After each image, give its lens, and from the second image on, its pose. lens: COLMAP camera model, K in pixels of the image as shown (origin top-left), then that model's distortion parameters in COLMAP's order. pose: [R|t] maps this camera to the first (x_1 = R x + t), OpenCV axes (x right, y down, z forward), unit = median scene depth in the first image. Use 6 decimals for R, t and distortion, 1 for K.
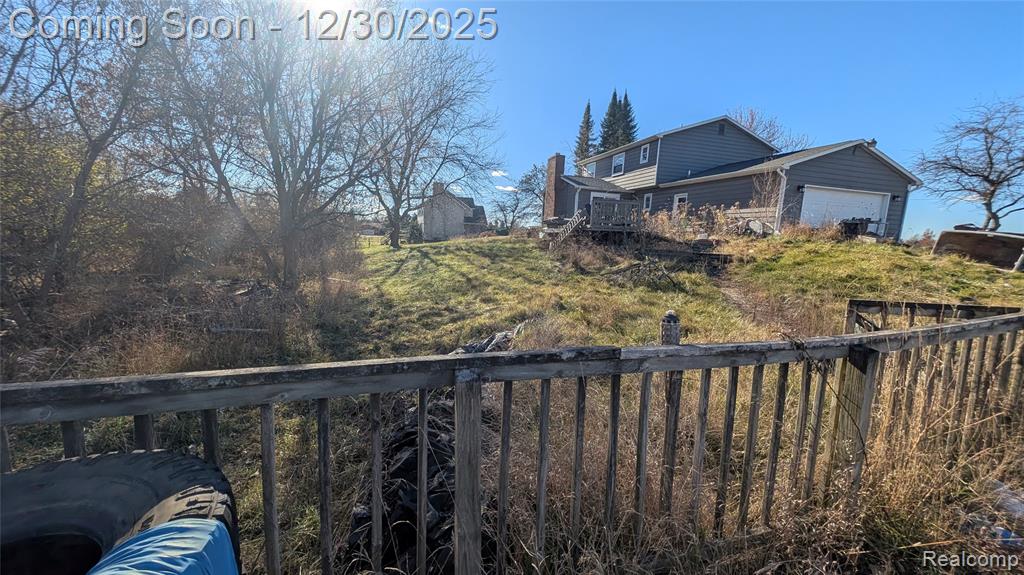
lens RADIAL K [[383.4, 0, 509.2], [0, 383.4, 289.3], [0, 0, 1]] dist [0.009784, -0.003153]
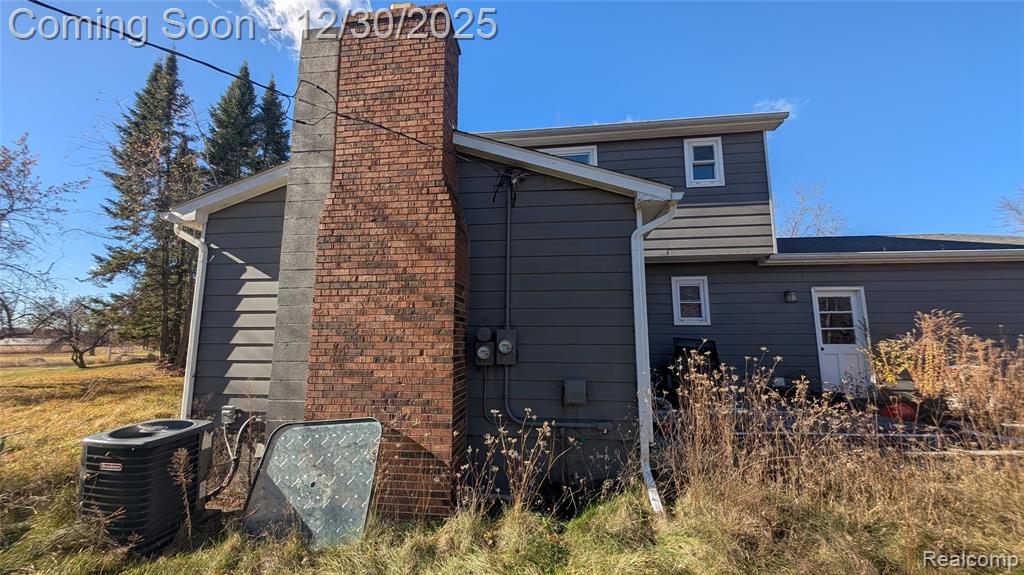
lens RADIAL K [[383.4, 0, 509.2], [0, 383.4, 289.3], [0, 0, 1]] dist [0.009784, -0.003153]
pose [[0.436081, 0.089123, 0.895483, -0.009936], [0.126349, 0.979163, -0.158981, -0.209018], [-0.890993, 0.182472, 0.415734, 1.024609]]
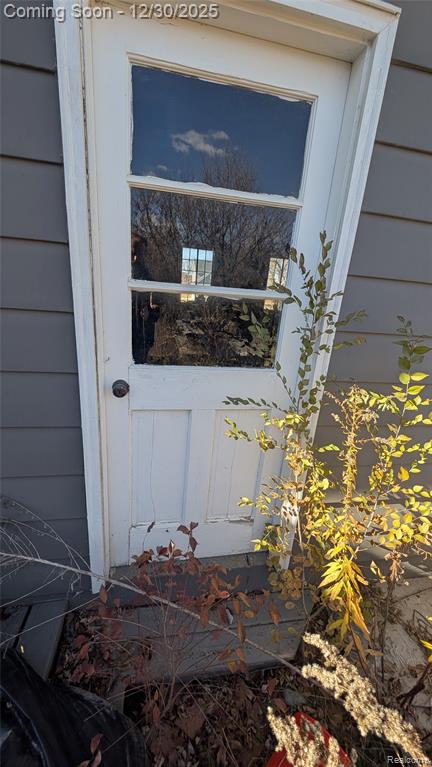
lens RADIAL K [[287.2, 0, 216.0], [0, 287.2, 383.5], [0, 0, 1]] dist [0.009784, -0.003153]
pose [[0.148220, -0.317430, 0.936626, 0.360975], [0.050331, 0.948281, 0.313415, -0.193153], [-0.987673, 0.000687, 0.156531, 0.909280]]
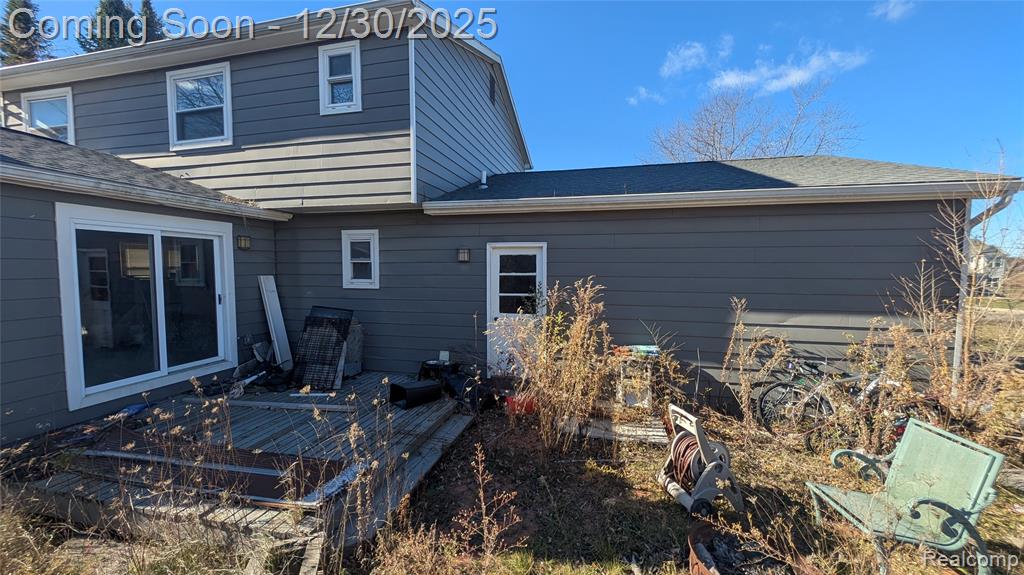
lens RADIAL K [[383.4, 0, 509.2], [0, 383.4, 289.3], [0, 0, 1]] dist [0.009784, -0.003153]
pose [[0.536906, -0.083987, 0.839451, 0.186577], [0.124340, 0.992044, 0.019727, -0.202617], [-0.834429, 0.093786, 0.543077, 0.778243]]
